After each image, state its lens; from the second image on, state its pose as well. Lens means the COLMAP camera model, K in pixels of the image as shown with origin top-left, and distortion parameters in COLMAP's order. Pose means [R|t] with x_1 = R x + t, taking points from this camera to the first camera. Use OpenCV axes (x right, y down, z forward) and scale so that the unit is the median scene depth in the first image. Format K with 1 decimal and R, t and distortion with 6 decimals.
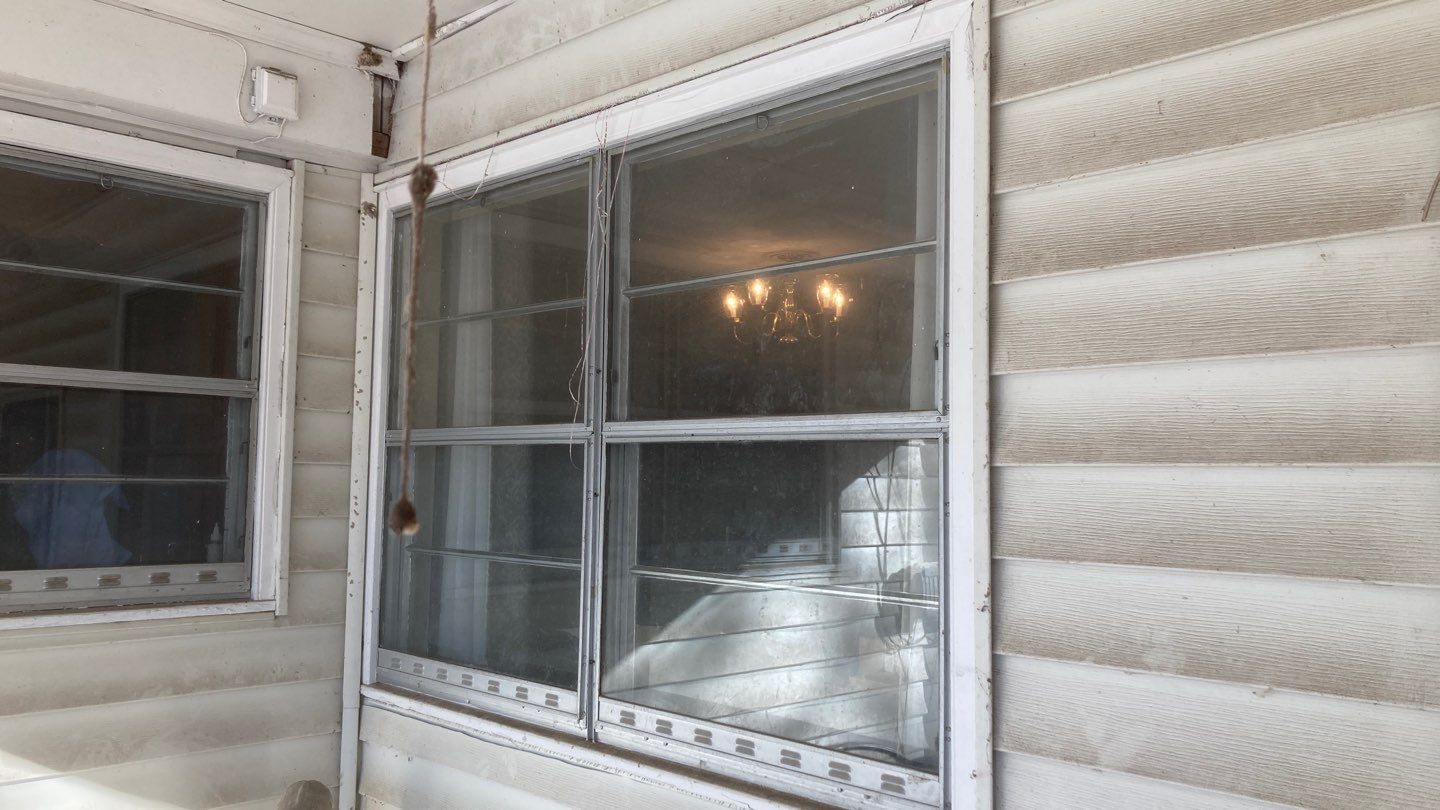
lens RADIAL K [[1147.3, 0, 723.7], [0, 1147.3, 401.5], [0, 0, 1]] dist [0.027428, -0.057216]
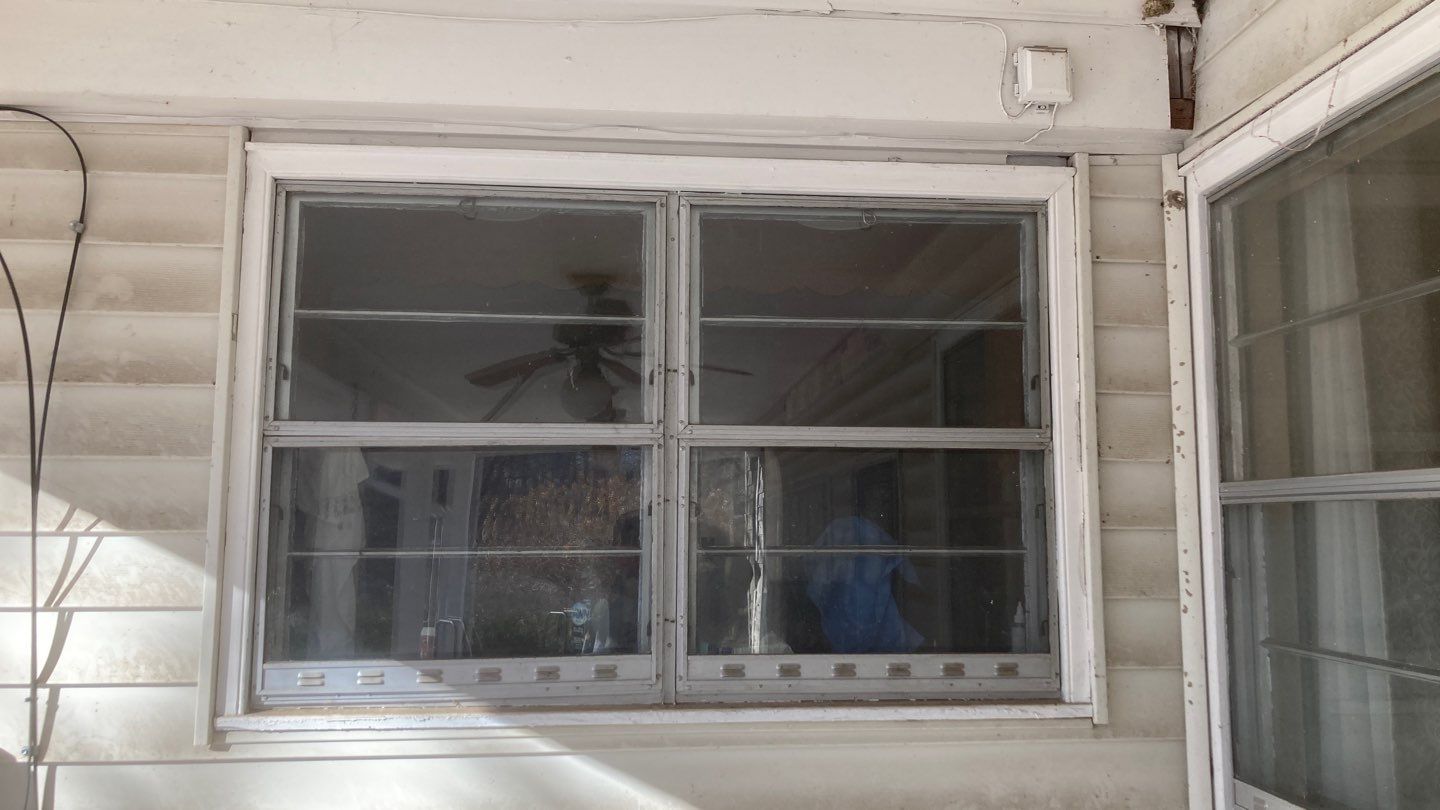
lens RADIAL K [[1147.3, 0, 746.5], [0, 1147.3, 389.1], [0, 0, 1]] dist [0.027428, -0.057216]
pose [[0.764704, -0.088478, -0.638278, -0.046889], [0.053815, 0.995837, -0.073568, 0.002691], [0.642130, 0.021909, 0.766282, 0.234450]]
